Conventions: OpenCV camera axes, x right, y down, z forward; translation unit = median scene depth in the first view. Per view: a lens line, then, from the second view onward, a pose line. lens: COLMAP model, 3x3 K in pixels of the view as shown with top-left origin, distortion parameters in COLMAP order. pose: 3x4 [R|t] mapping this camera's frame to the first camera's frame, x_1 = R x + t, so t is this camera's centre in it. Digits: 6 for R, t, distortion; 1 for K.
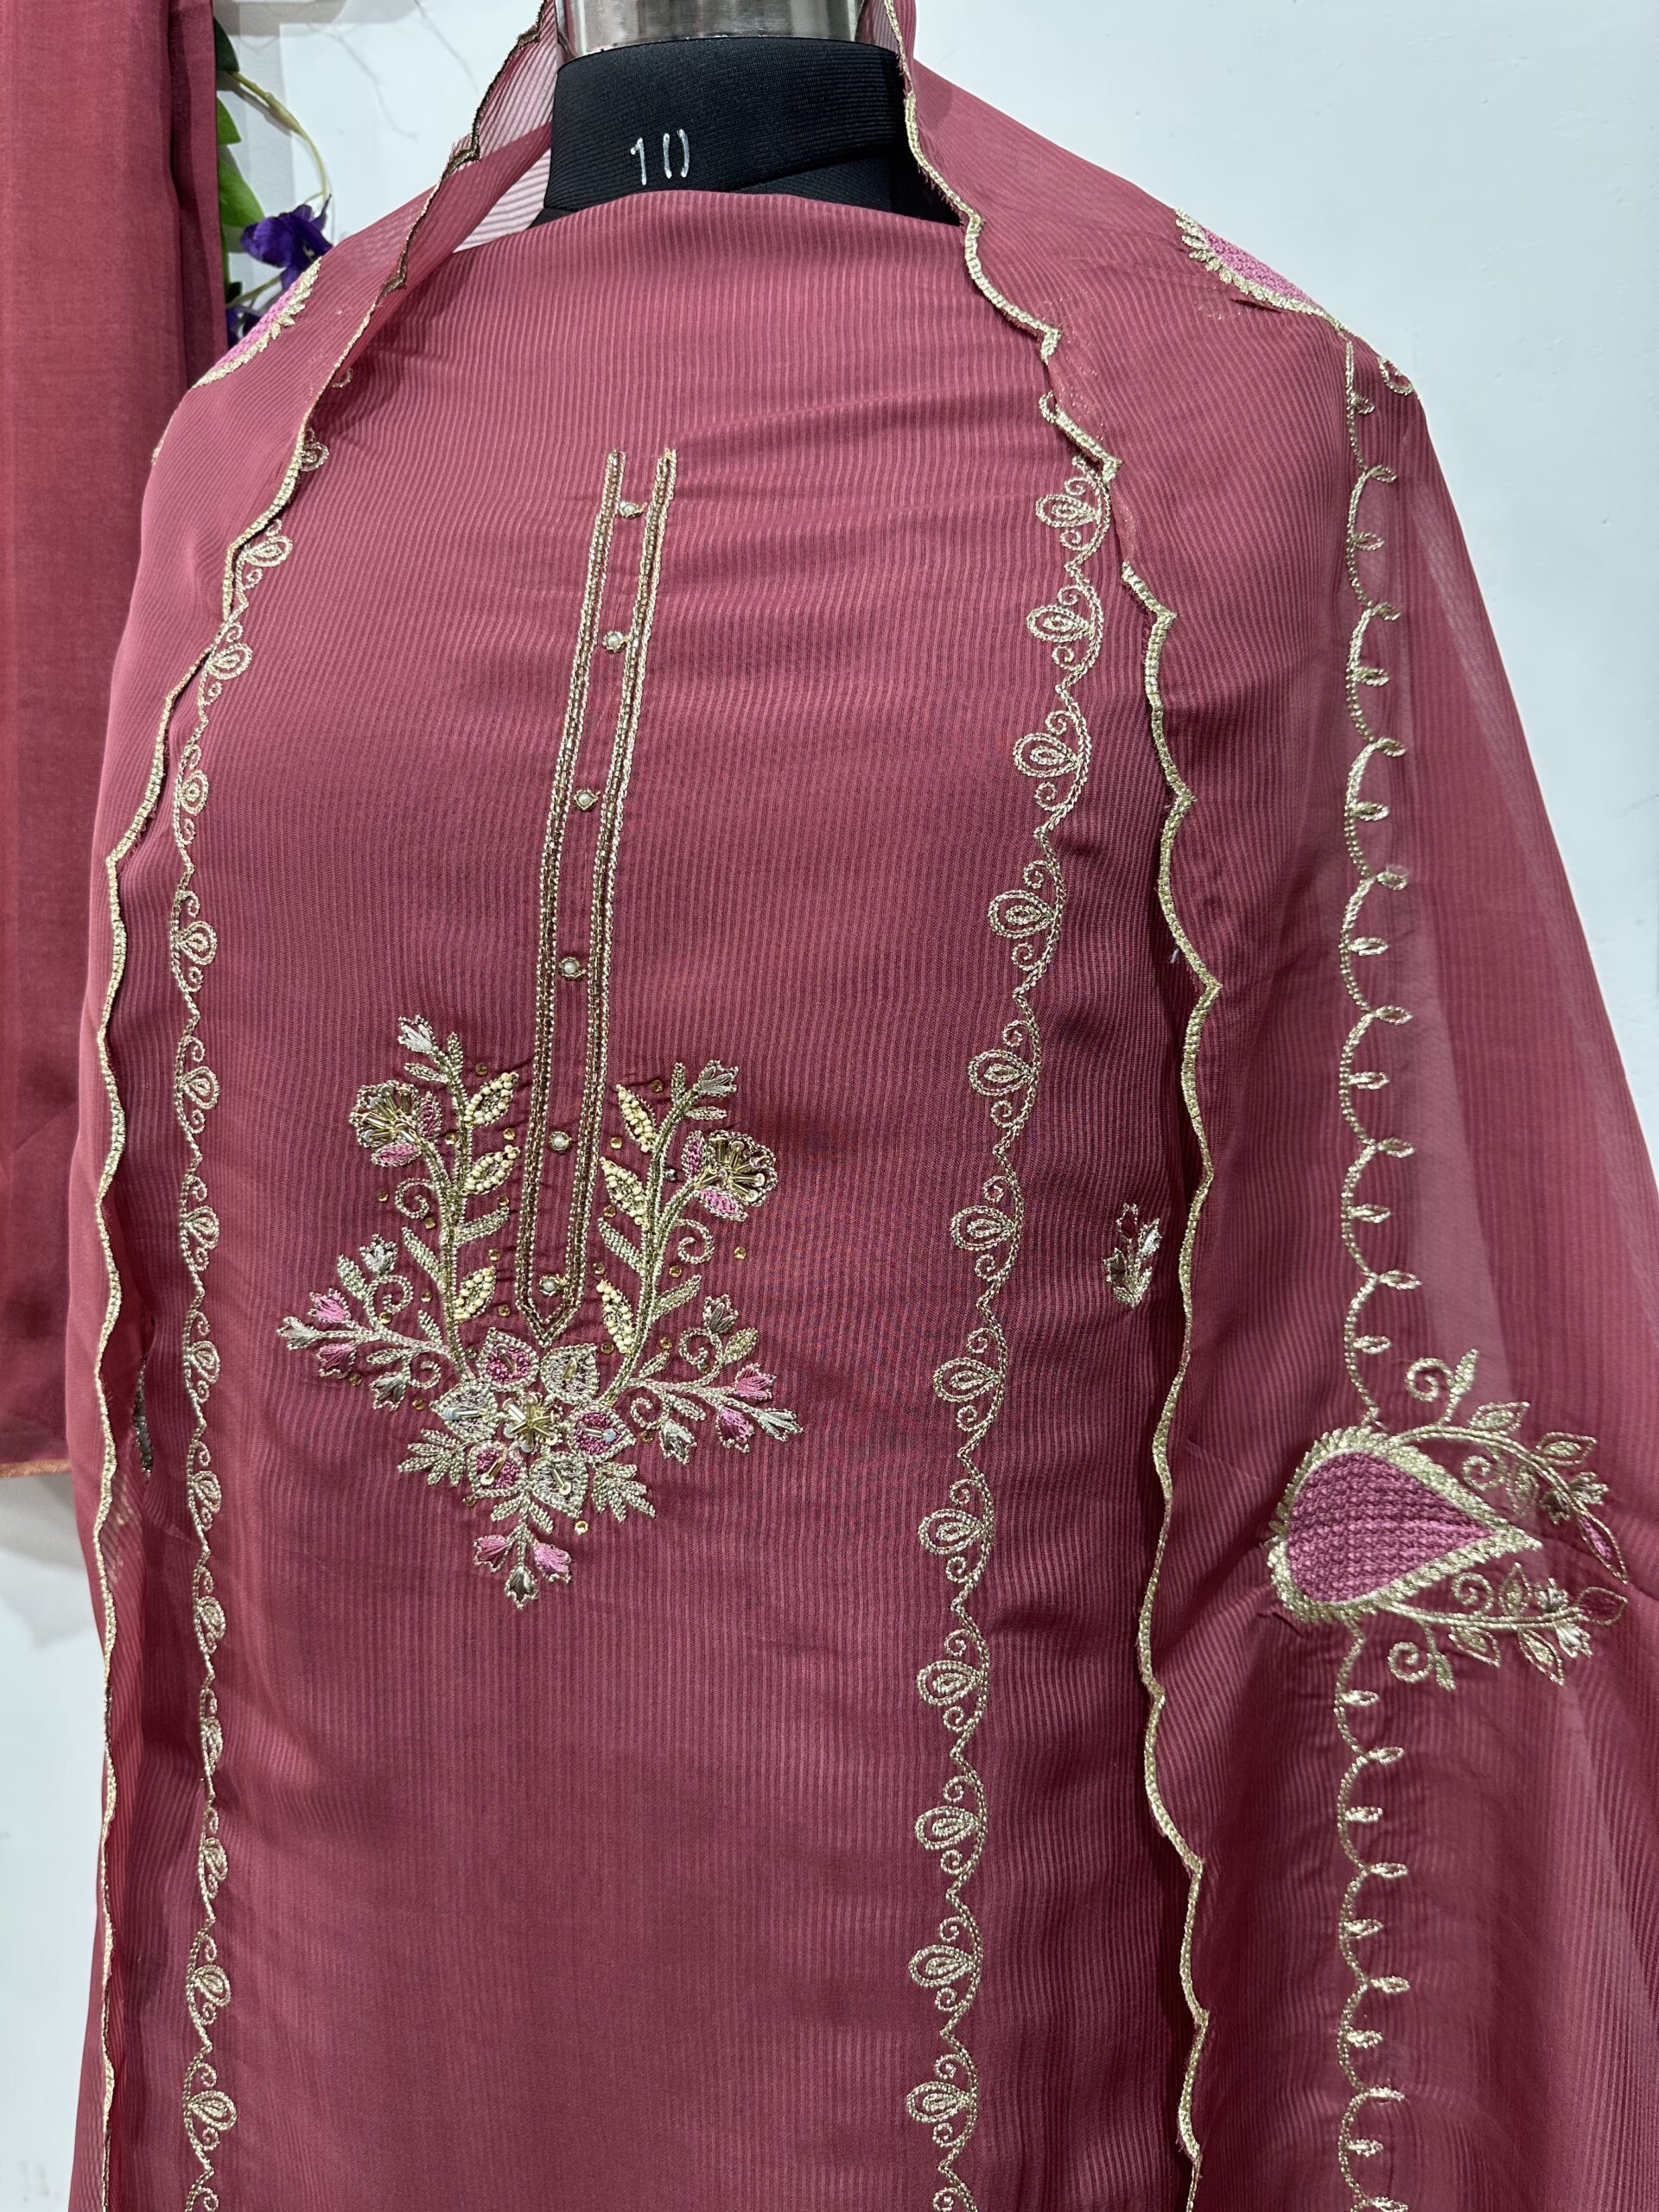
lens RADIAL K [[1766.0, 0, 820.8], [0, 1766.0, 1110.8], [0, 0, 1]] dist [0.231735, -0.574484]
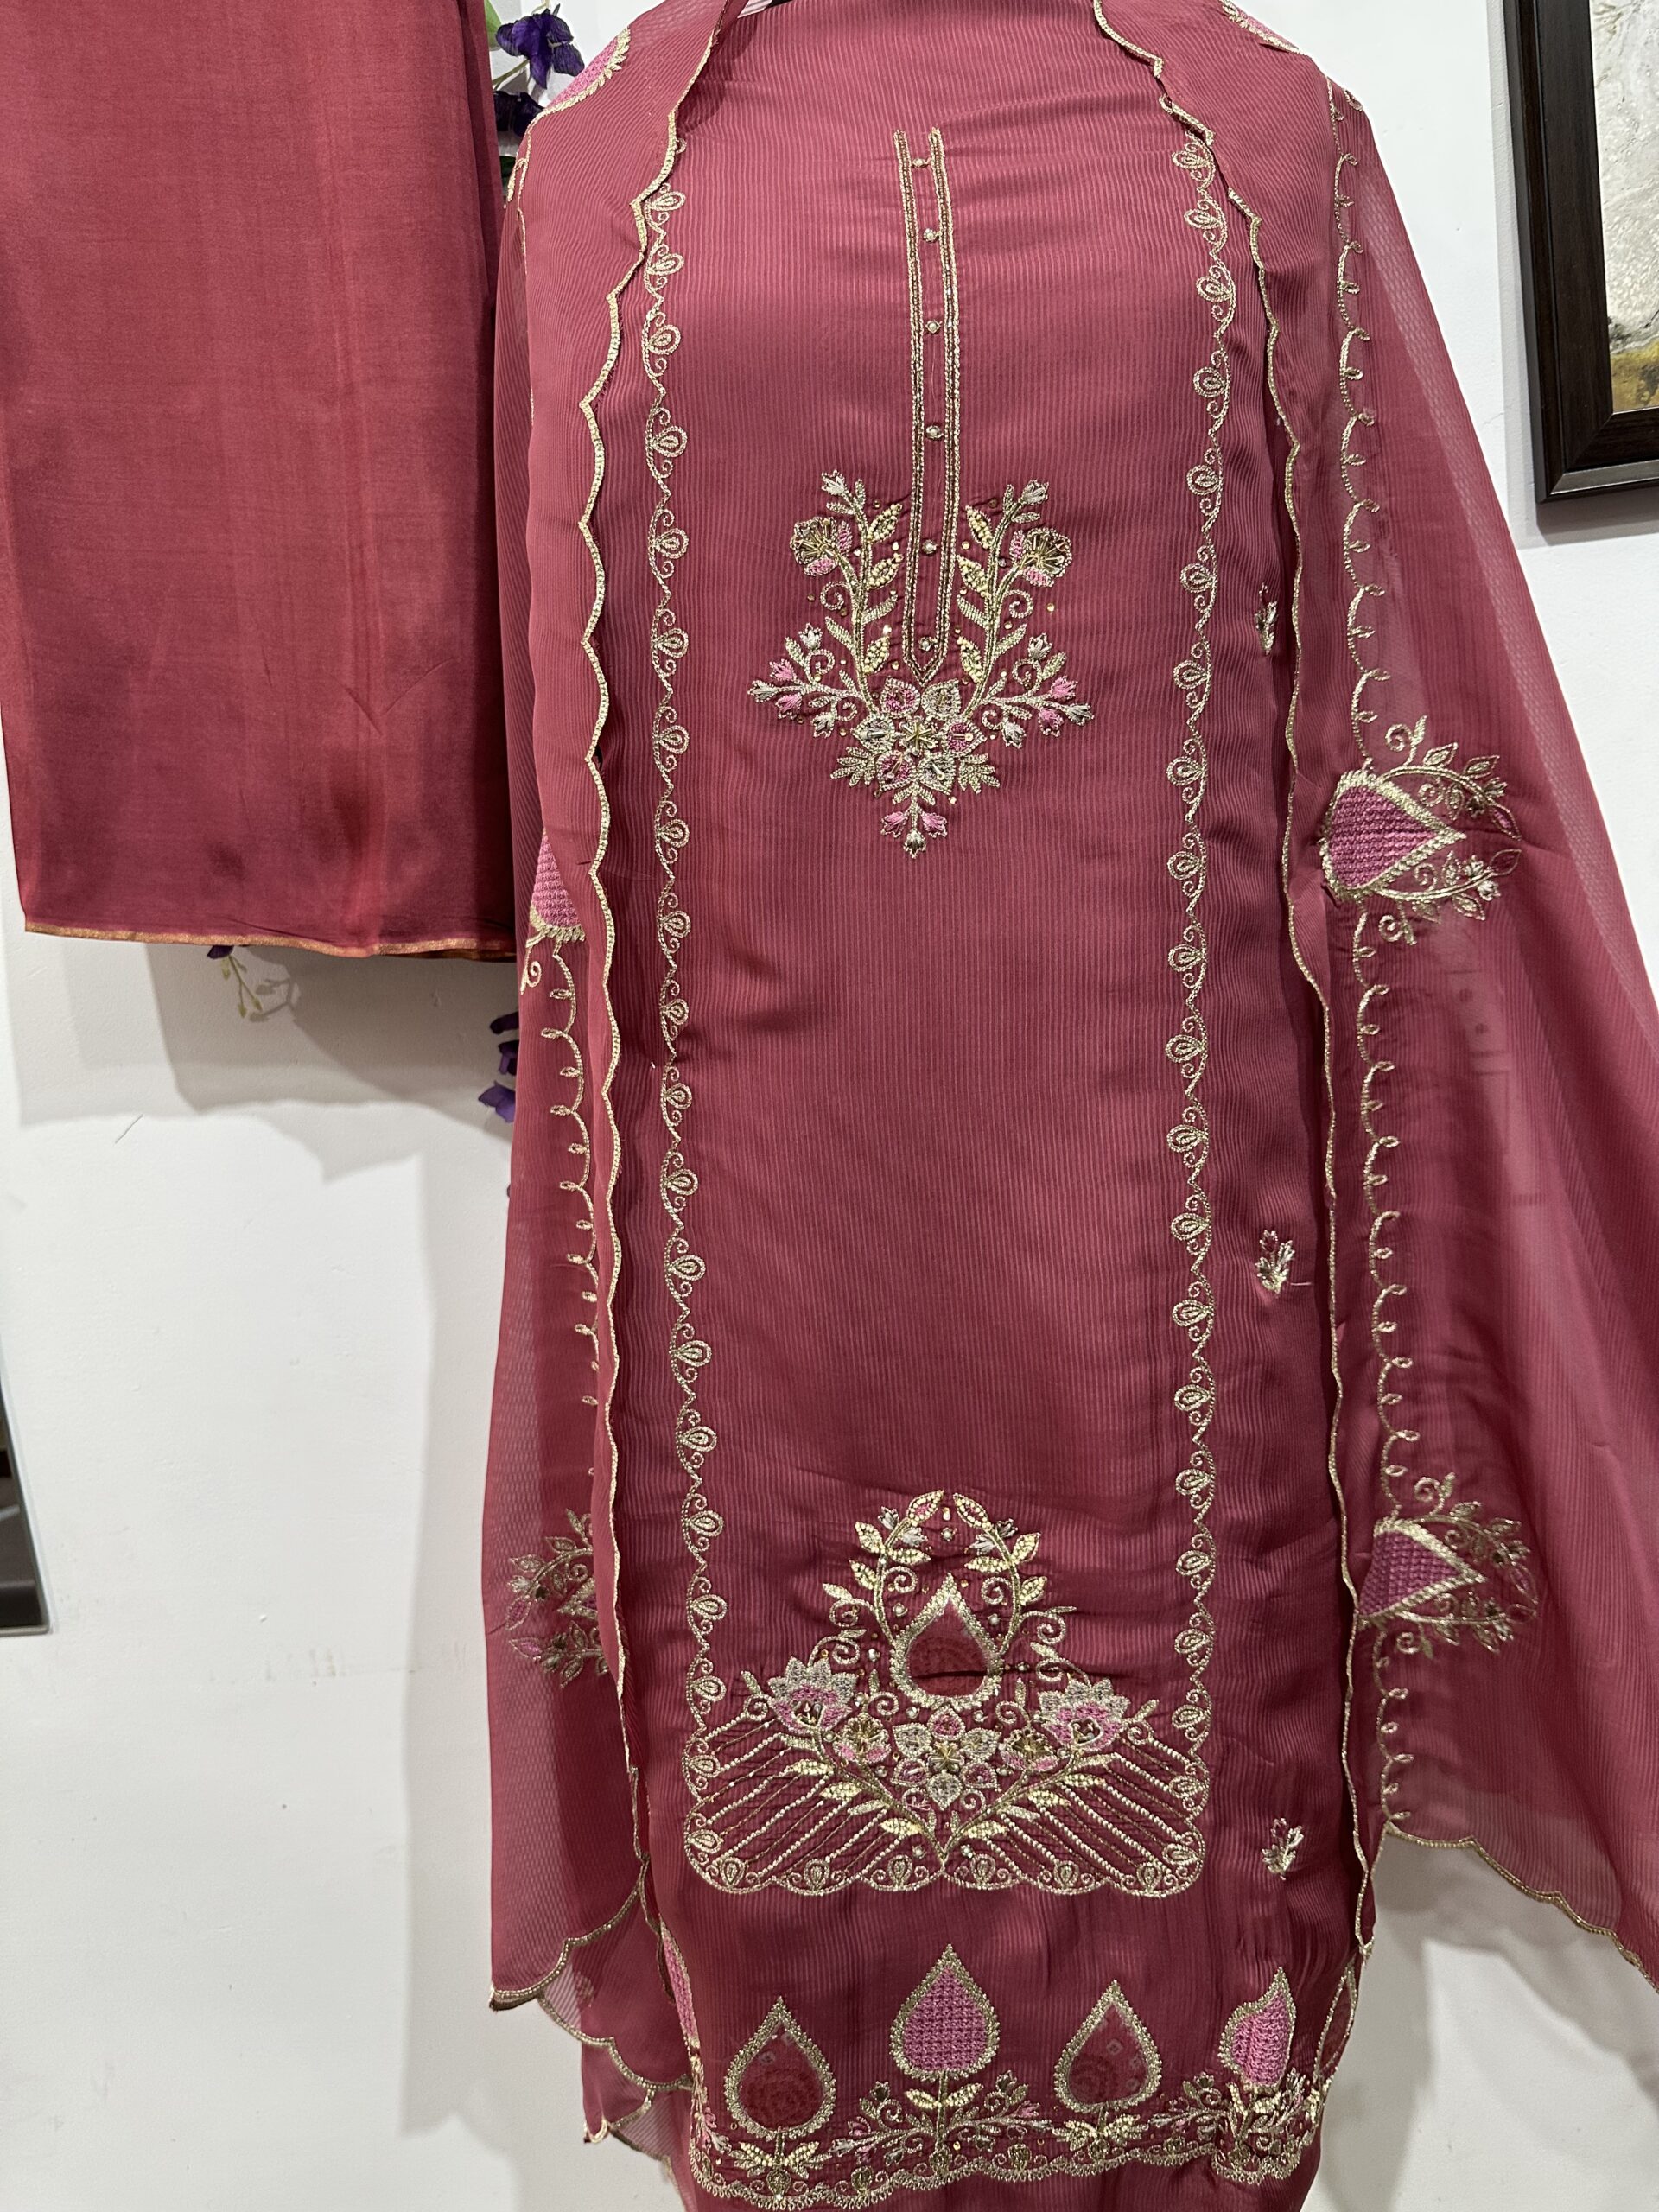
lens RADIAL K [[1681.9, 0, 833.2], [0, 1681.9, 1151.9], [0, 0, 1]] dist [0.020773, -0.031956]
pose [[0.979695, -0.088657, 0.179826, -0.545501], [0.082873, 0.995779, 0.039444, 0.484909], [-0.182564, -0.023740, 0.982907, -0.478503]]
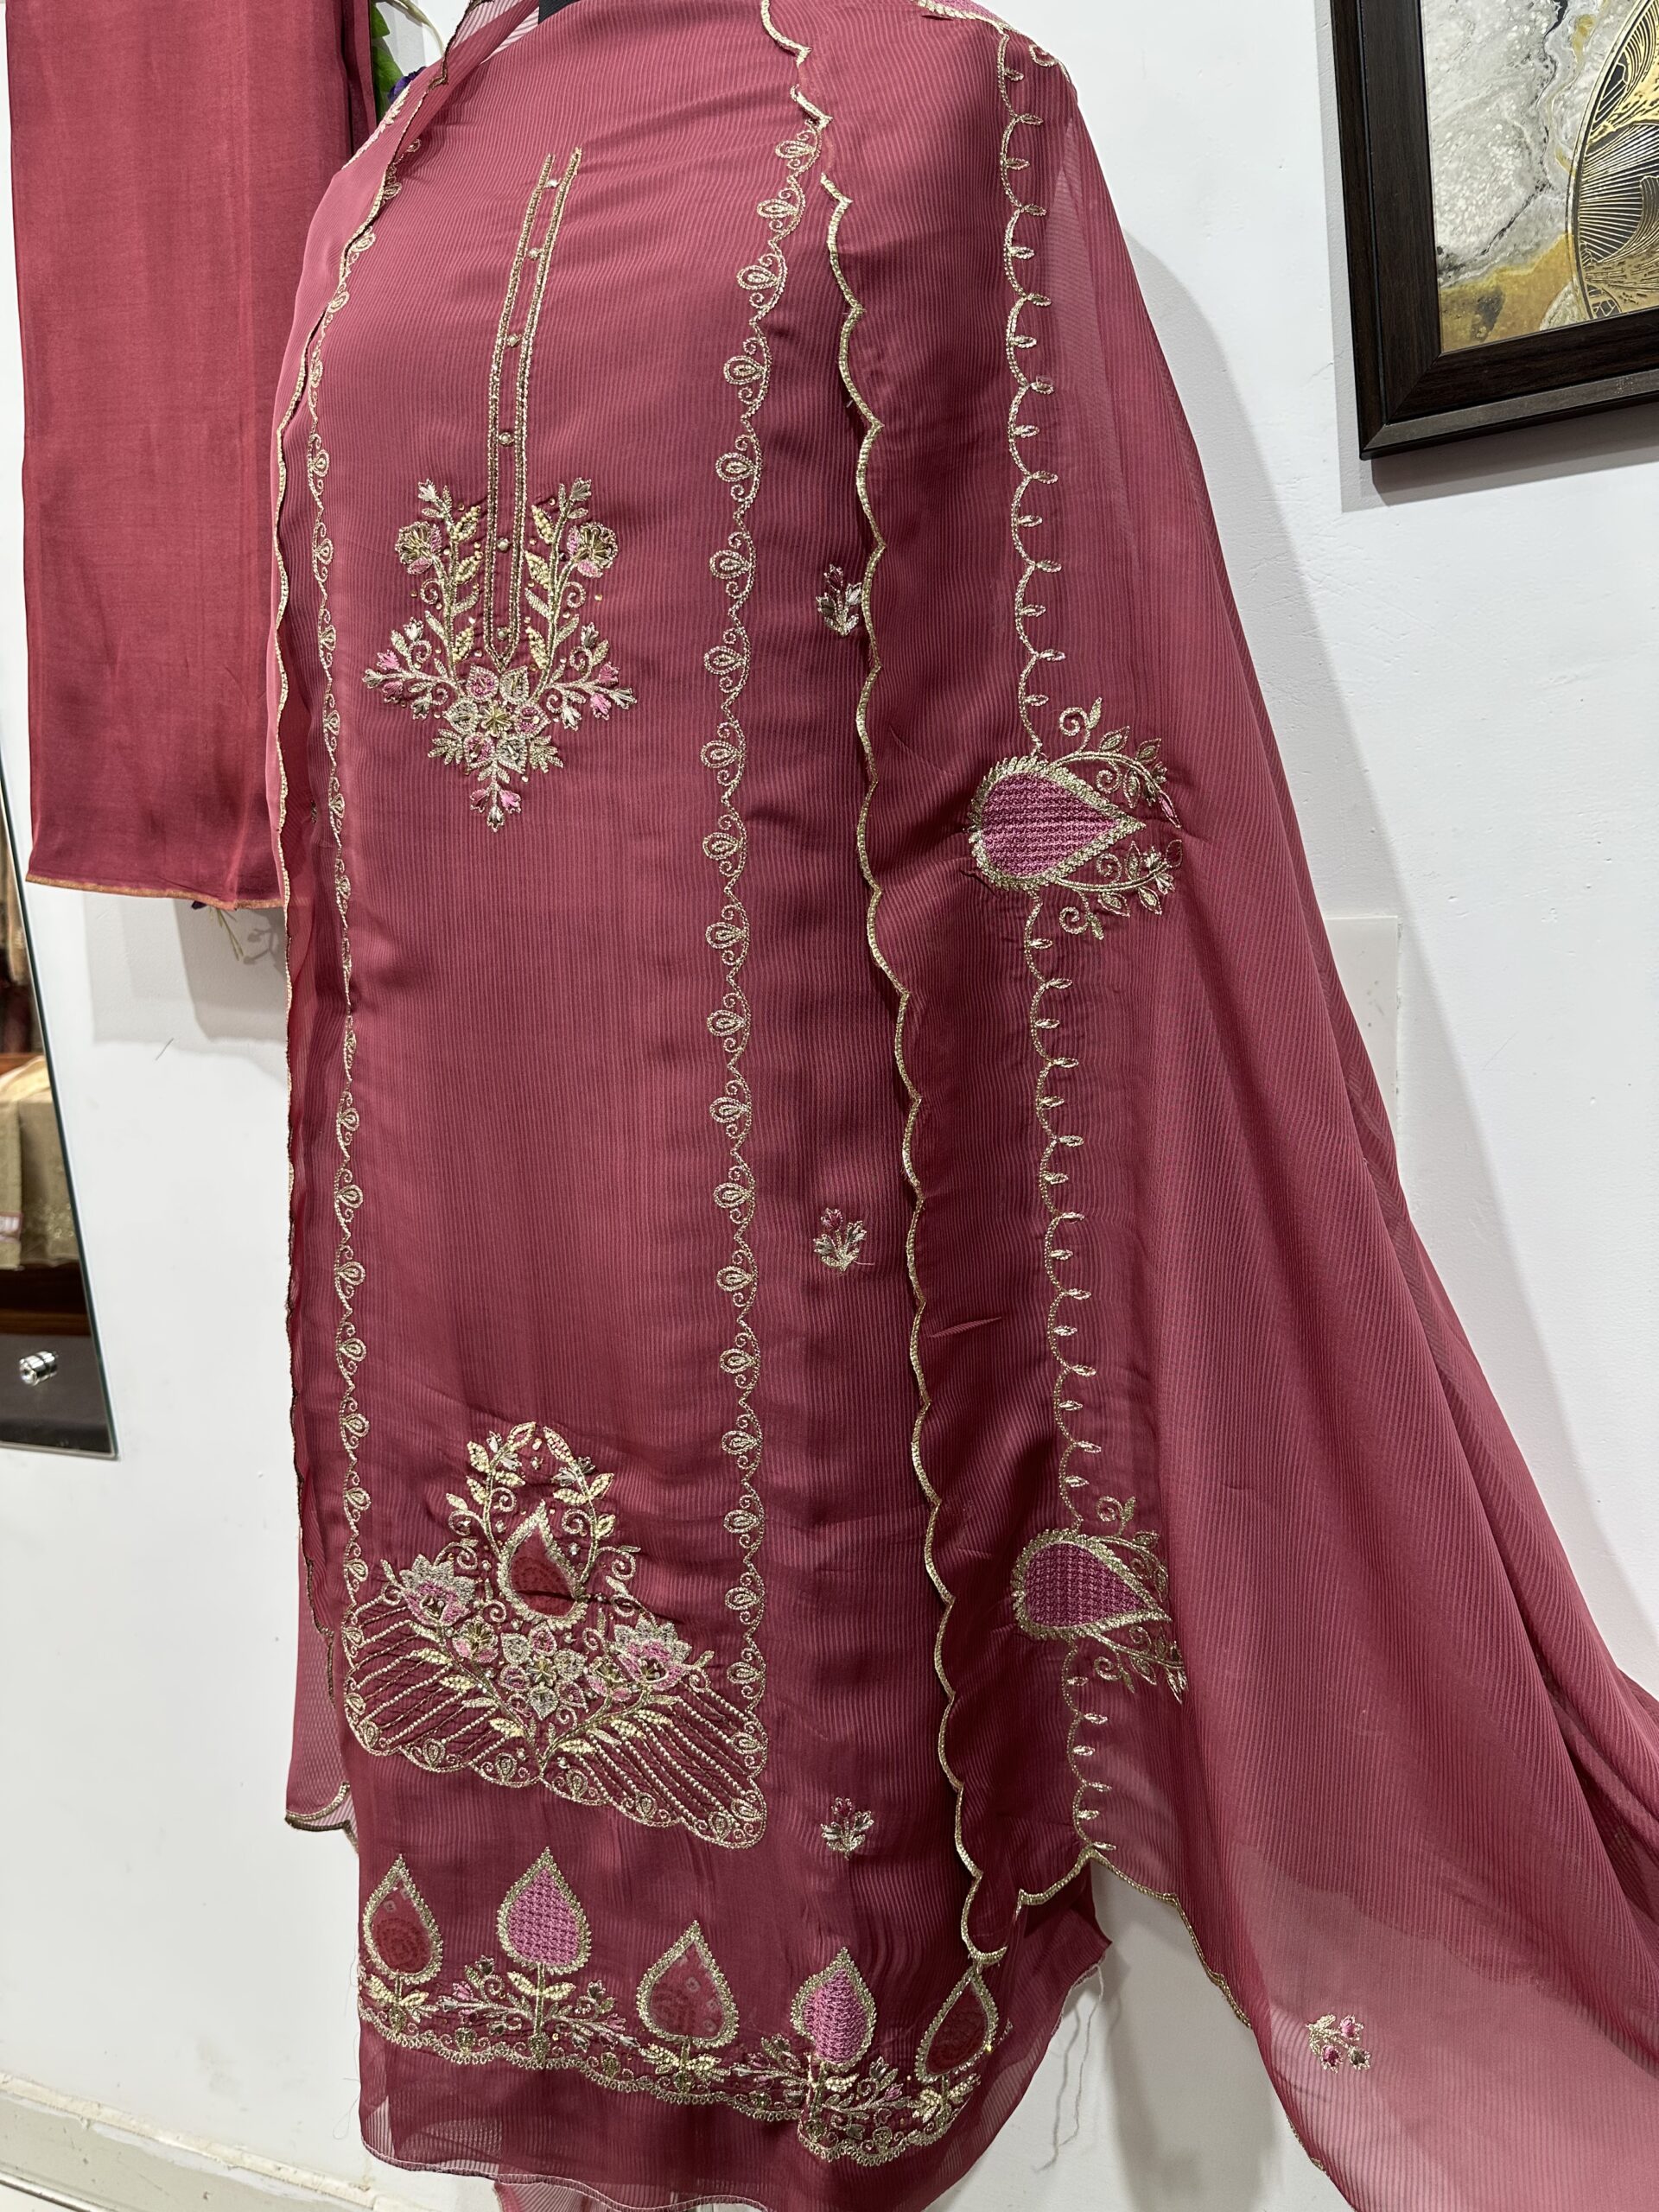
lens RADIAL K [[1710.0, 0, 799.6], [0, 1710.0, 1170.6], [0, 0, 1]] dist [0.030898, -0.043208]
pose [[0.982312, 0.001106, -0.187249, 0.445375], [0.005353, 0.999408, 0.033985, 0.564691], [0.187176, -0.034386, 0.981724, -0.602103]]
